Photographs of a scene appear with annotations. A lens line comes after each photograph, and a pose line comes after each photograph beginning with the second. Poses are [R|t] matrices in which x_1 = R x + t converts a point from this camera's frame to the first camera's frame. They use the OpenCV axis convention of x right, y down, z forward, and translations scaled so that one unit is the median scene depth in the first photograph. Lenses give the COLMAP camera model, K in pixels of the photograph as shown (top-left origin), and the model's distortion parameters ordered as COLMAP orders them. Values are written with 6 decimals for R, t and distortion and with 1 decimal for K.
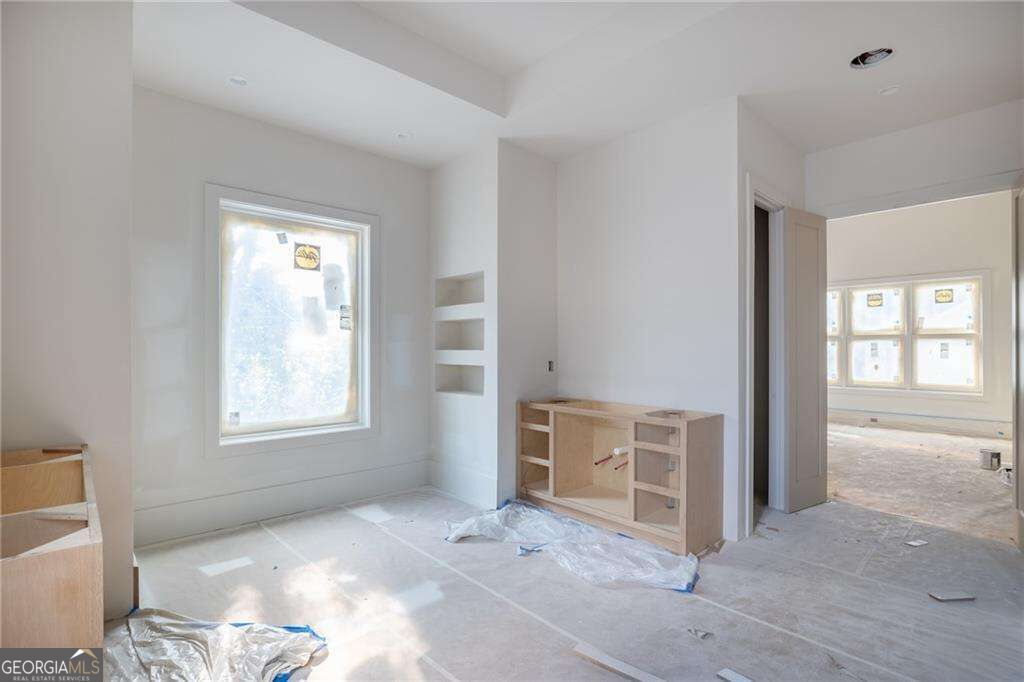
lens RADIAL K [[488.1, 0, 509.1], [0, 488.1, 347.6], [0, 0, 1]] dist [-0.015200, 0.000738]
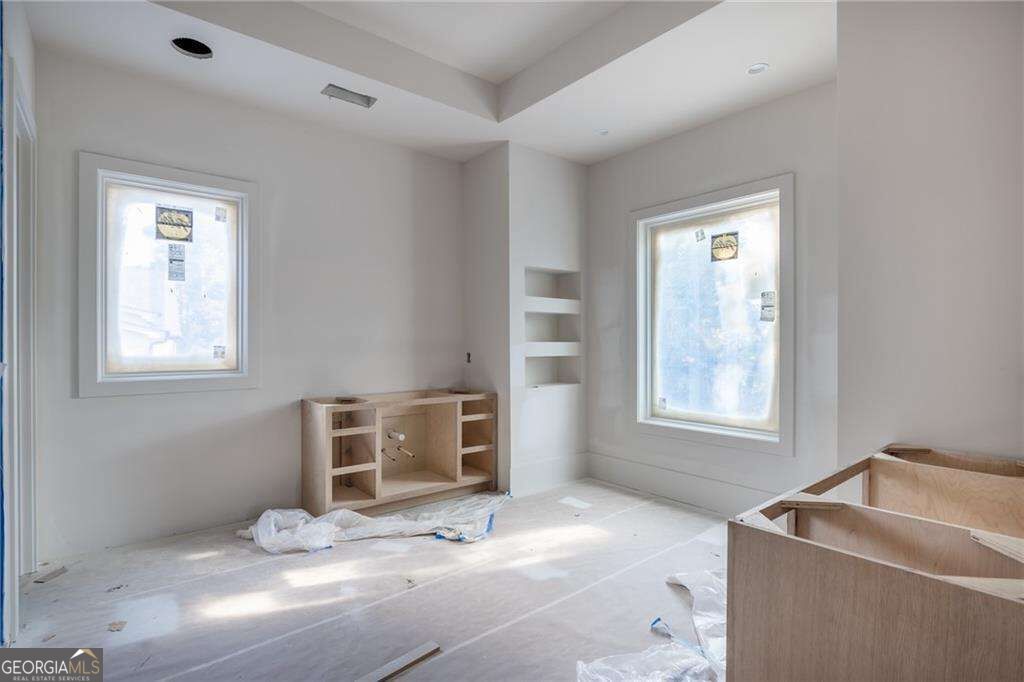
lens RADIAL K [[490.9, 0, 482.4], [0, 490.9, 344.1], [0, 0, 1]] dist [0.000048, 0.000185]
pose [[-0.077064, 0.000514, -0.997026, 0.656248], [-0.005095, 0.999987, 0.000909, 0.006281], [0.997013, 0.005150, -0.077060, 0.686527]]
